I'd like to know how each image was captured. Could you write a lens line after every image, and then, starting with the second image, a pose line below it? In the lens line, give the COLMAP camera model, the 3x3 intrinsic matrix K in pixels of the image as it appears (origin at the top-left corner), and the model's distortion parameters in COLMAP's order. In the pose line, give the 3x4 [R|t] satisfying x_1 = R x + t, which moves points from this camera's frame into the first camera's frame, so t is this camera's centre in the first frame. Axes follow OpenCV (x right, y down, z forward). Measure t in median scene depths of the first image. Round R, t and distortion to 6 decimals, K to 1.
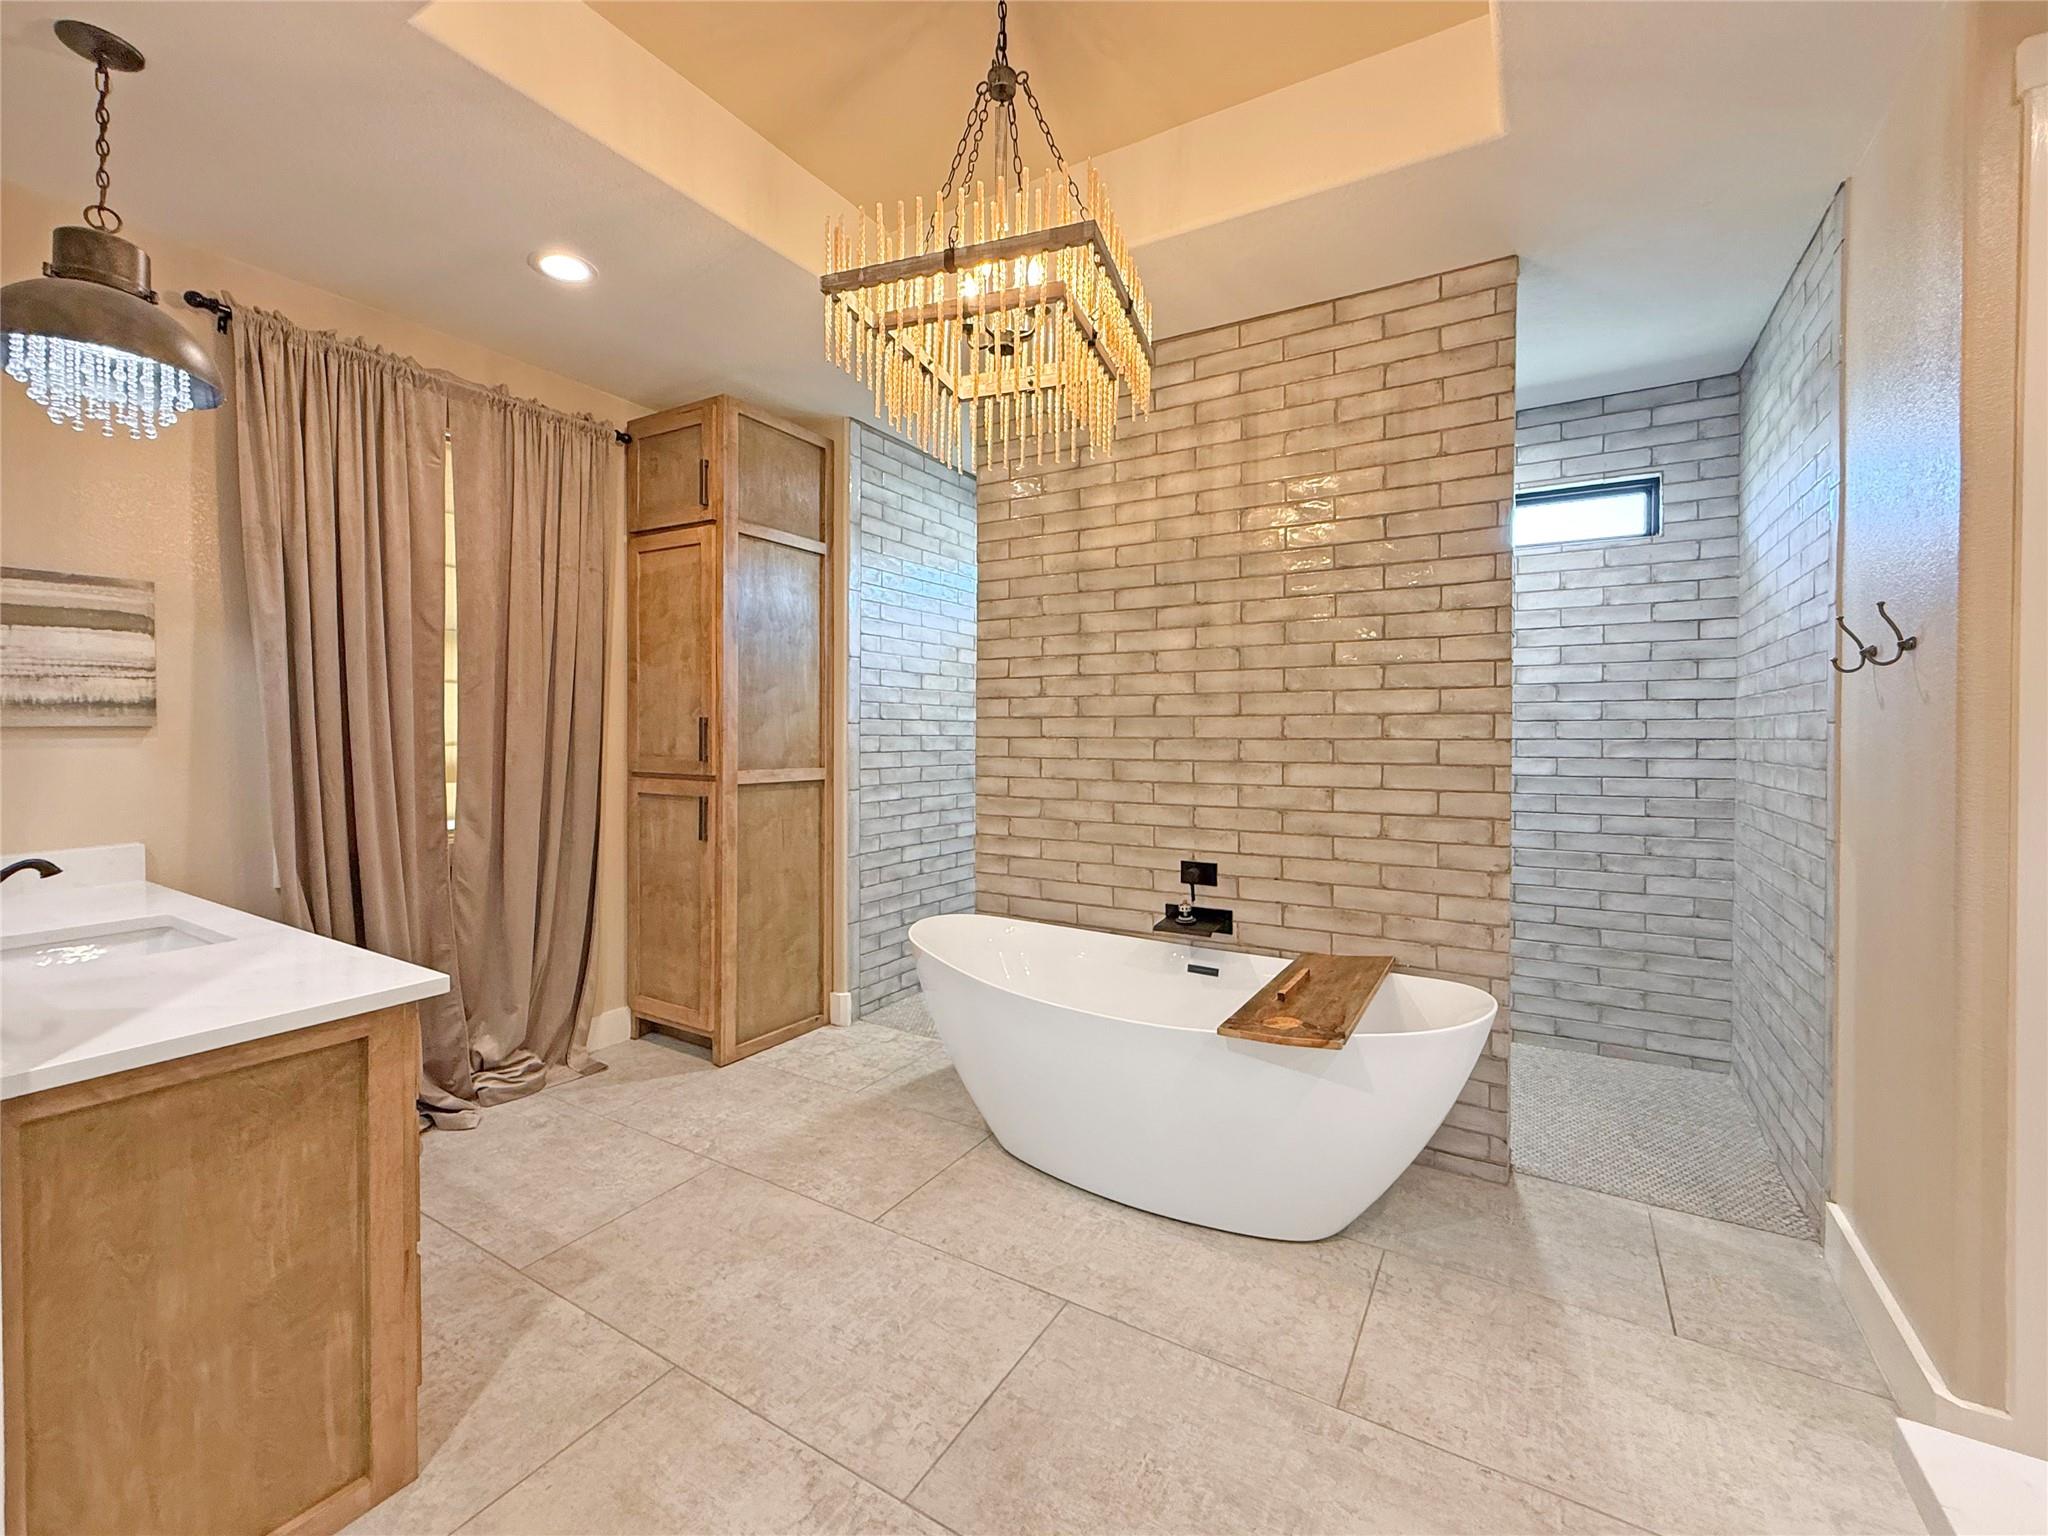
lens RADIAL K [[828.5, 0, 1010.7], [0, 828.5, 746.4], [0, 0, 1]] dist [0.001077, -0.000110]
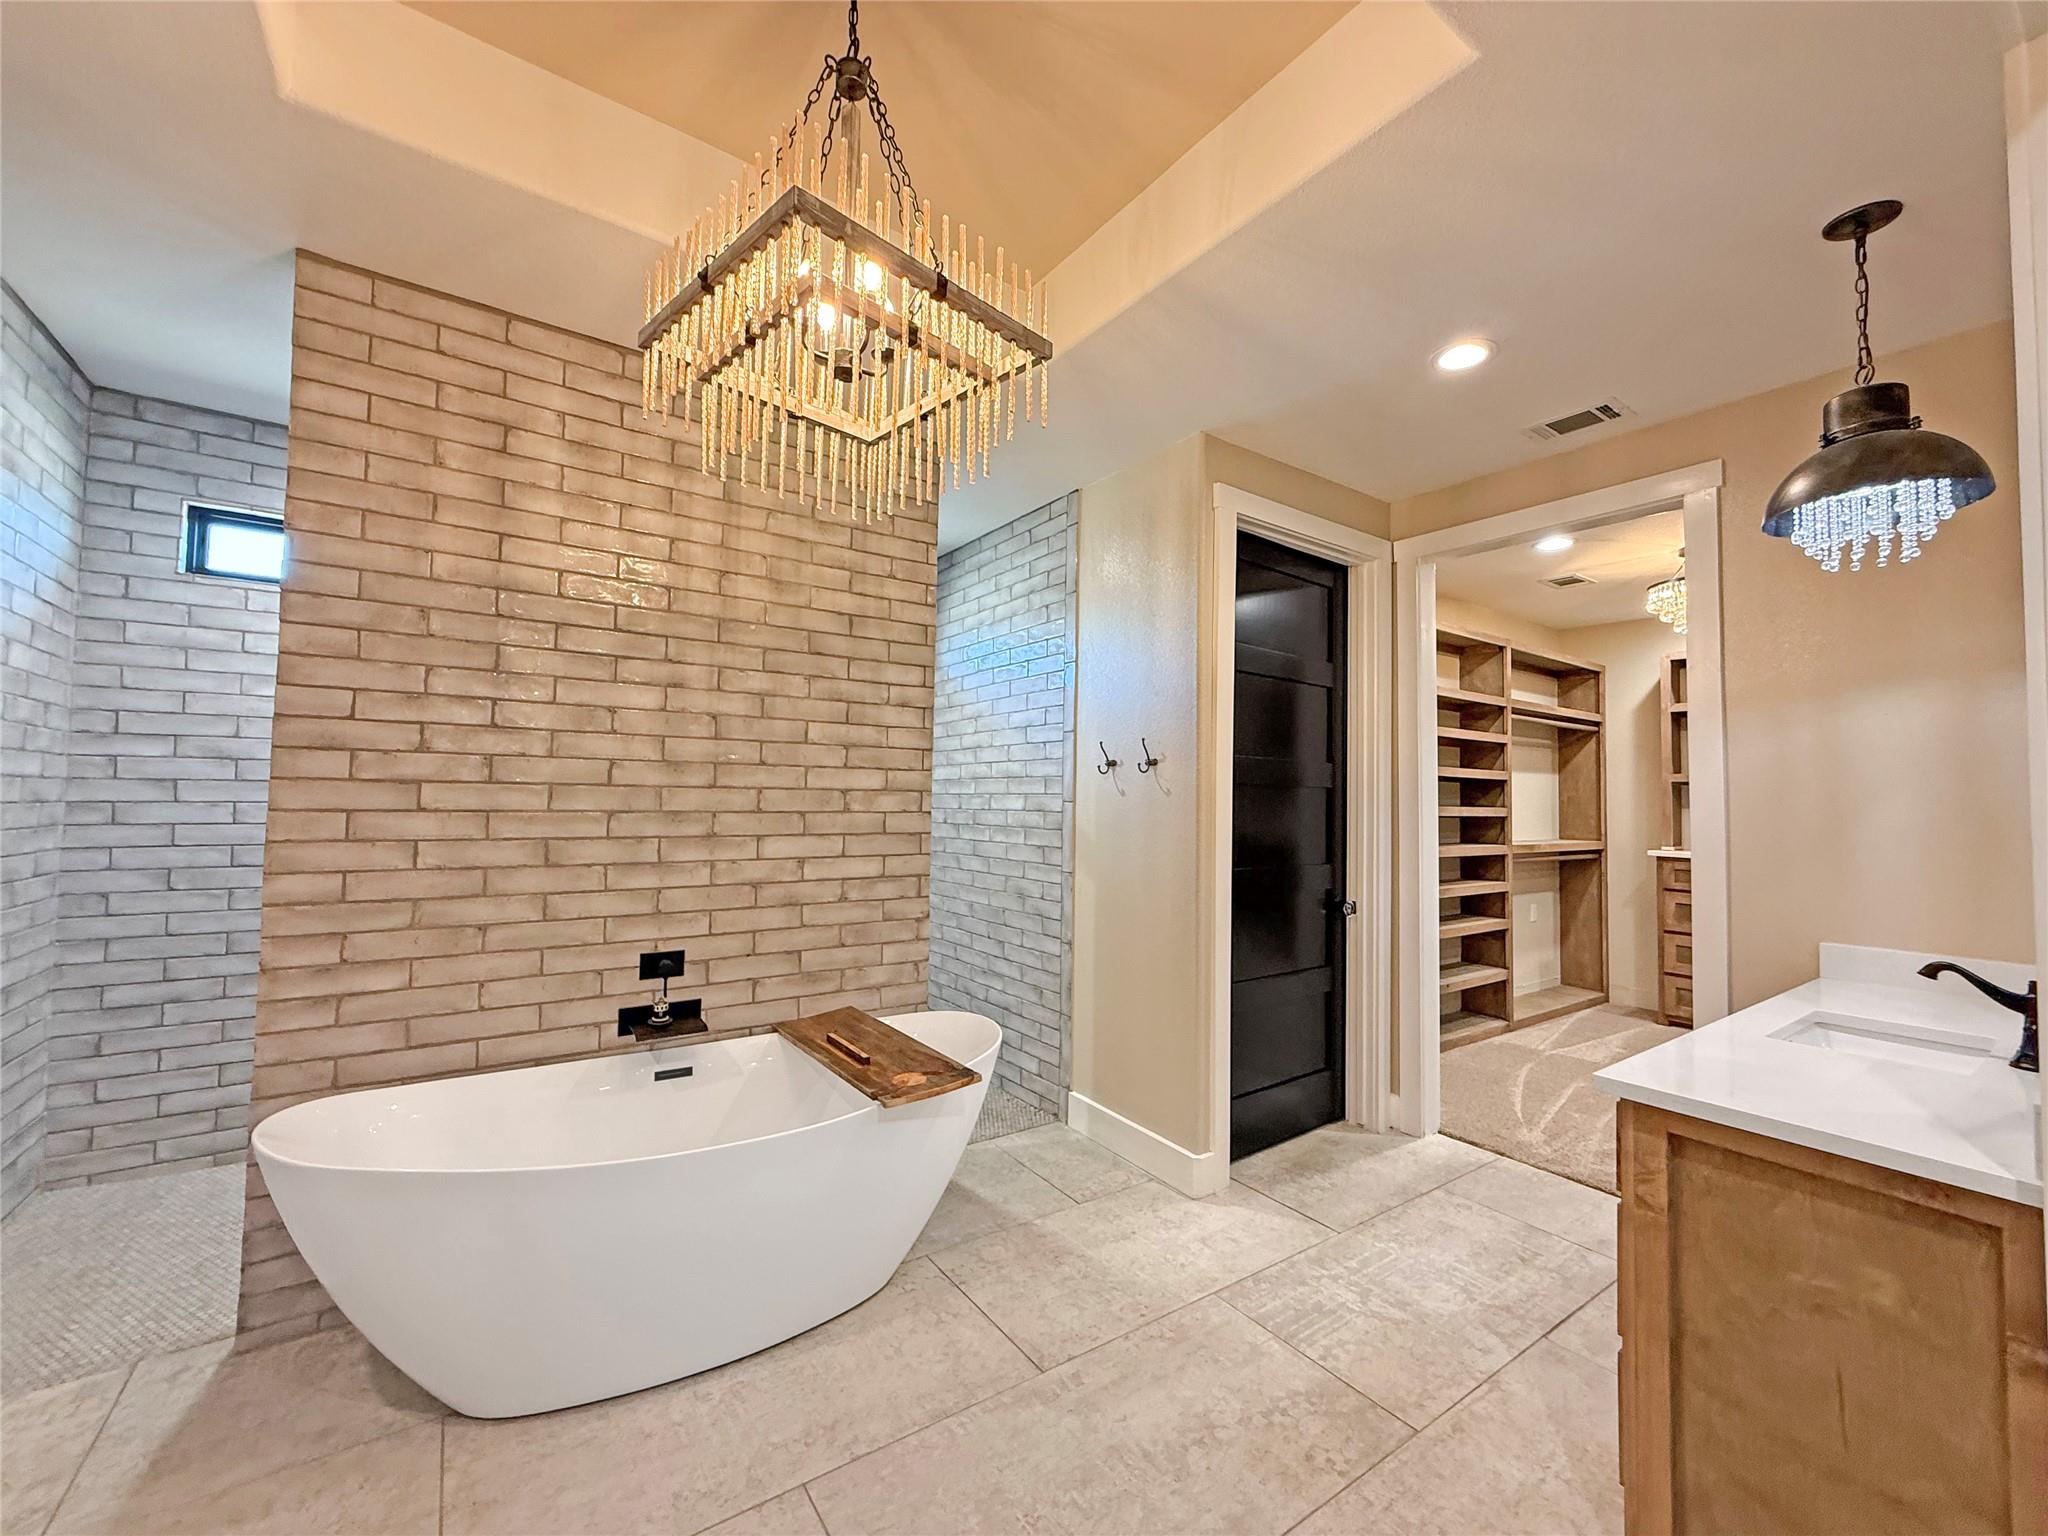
lens RADIAL K [[828.5, 0, 1019.3], [0, 828.5, 768.1], [0, 0, 1]] dist [0.001077, -0.000110]
pose [[0.418764, 0.038704, 0.907270, -0.405407], [0.000145, 0.999088, -0.042688, -0.017515], [-0.908095, 0.018008, 0.418377, 0.272878]]
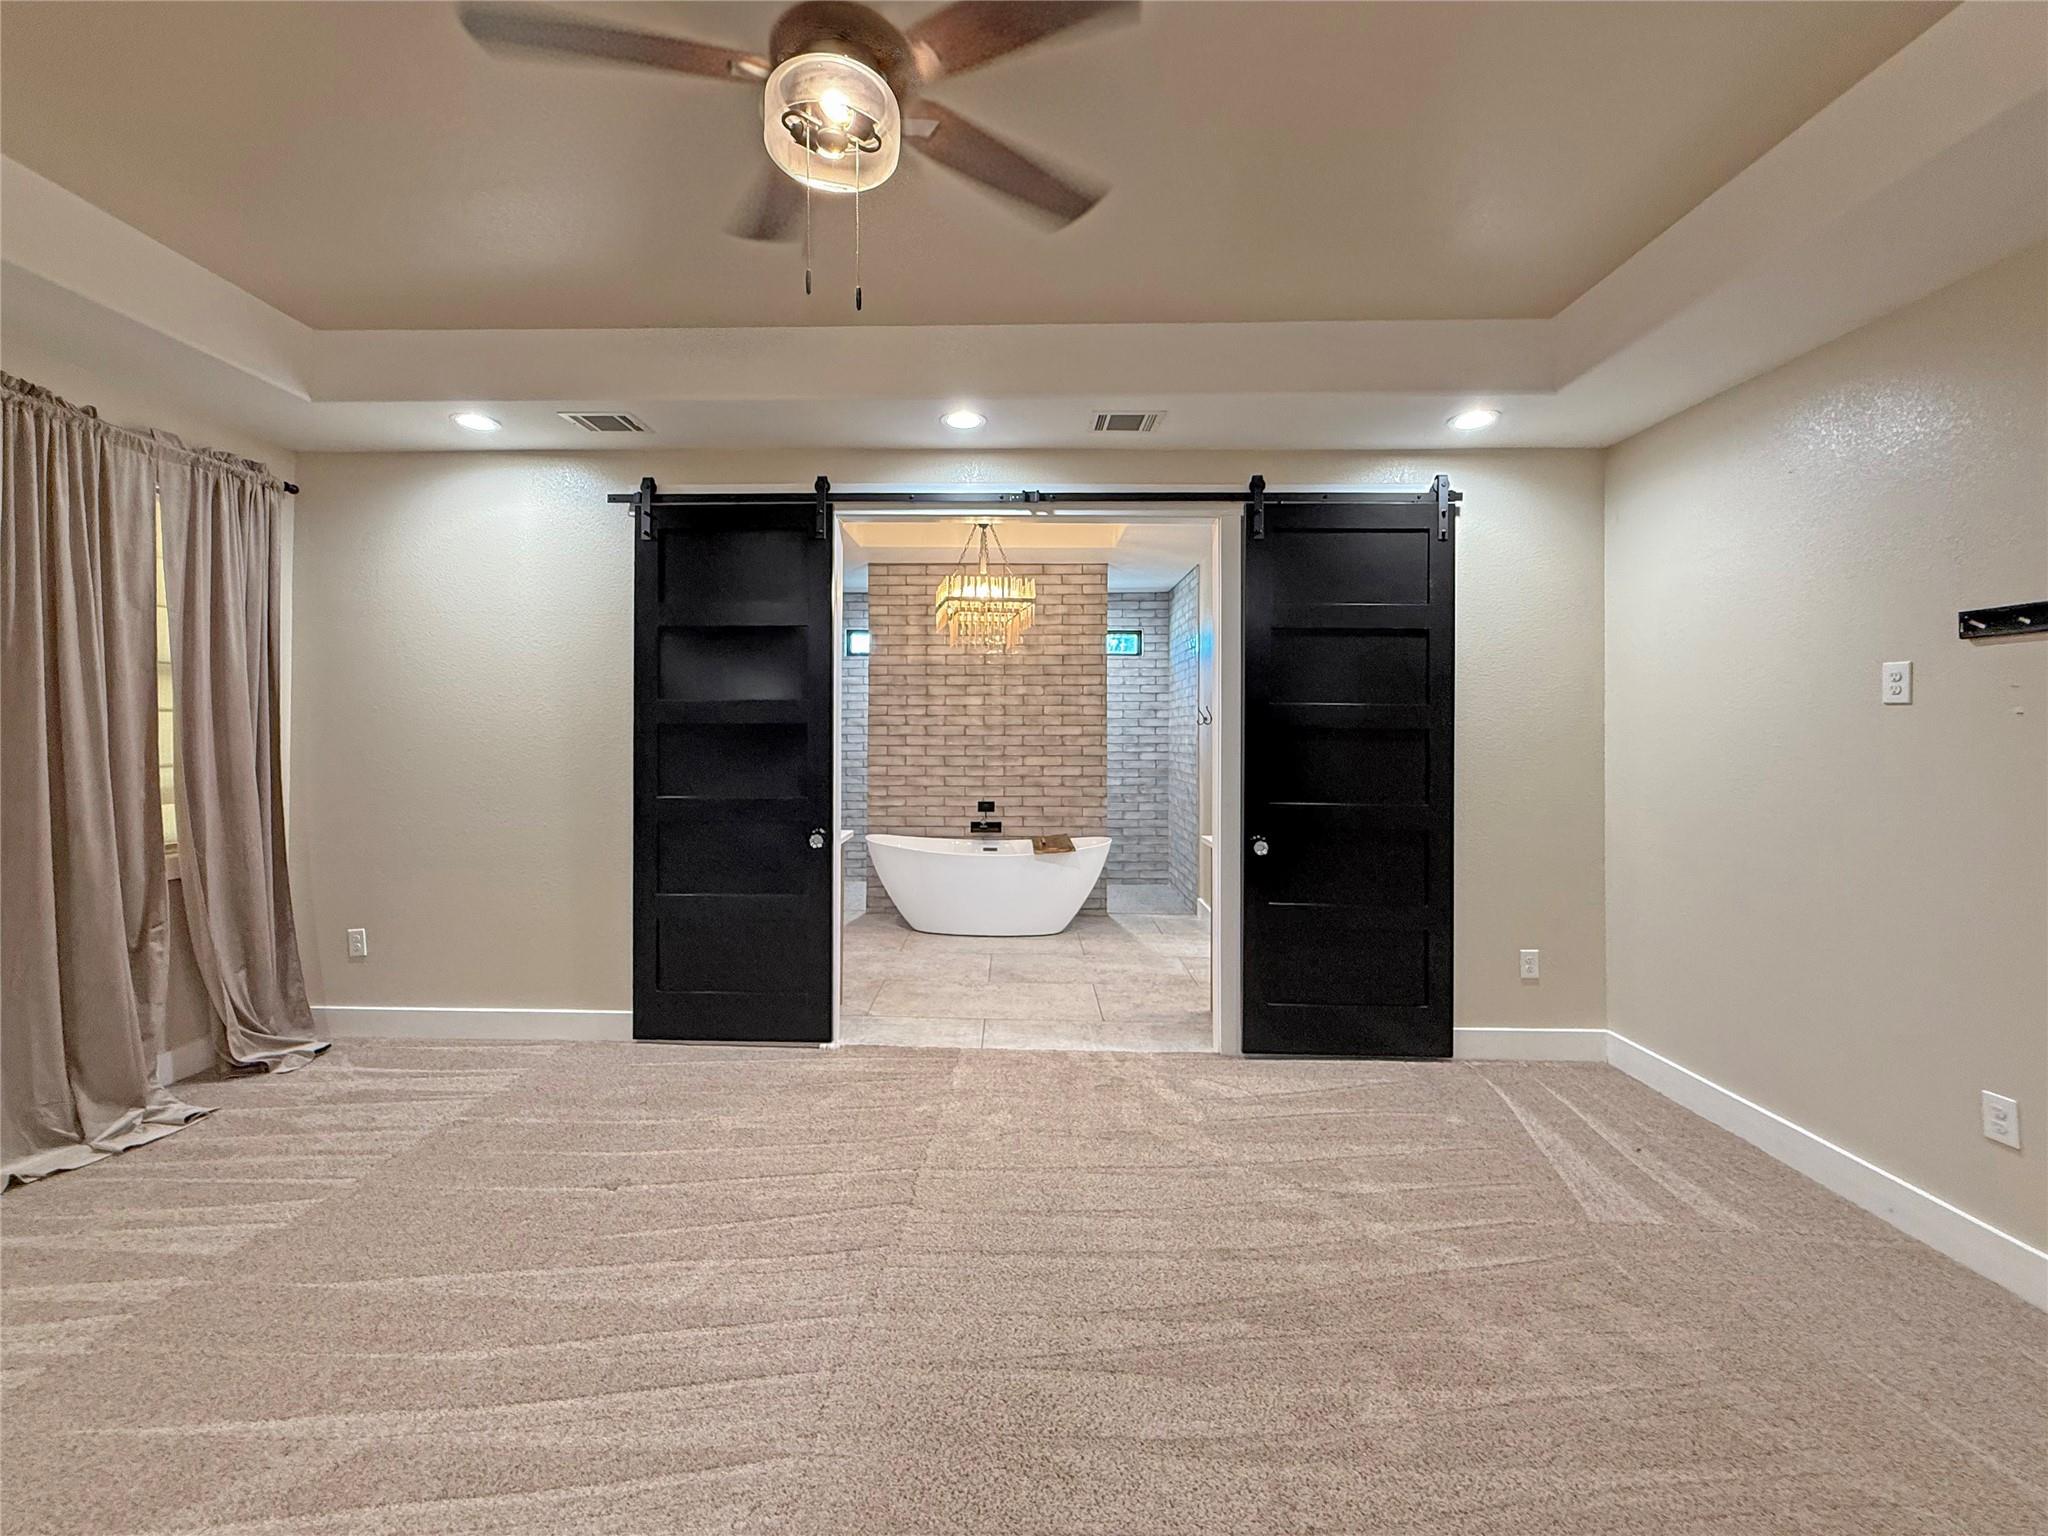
lens RADIAL K [[828.5, 0, 977.4], [0, 828.5, 726.5], [0, 0, 1]] dist [0.001077, -0.000110]
pose [[0.871802, 0.001372, 0.489857, -0.844655], [0.007789, 0.999831, -0.016662, -0.023064], [-0.489797, 0.018341, 0.871643, -0.885572]]
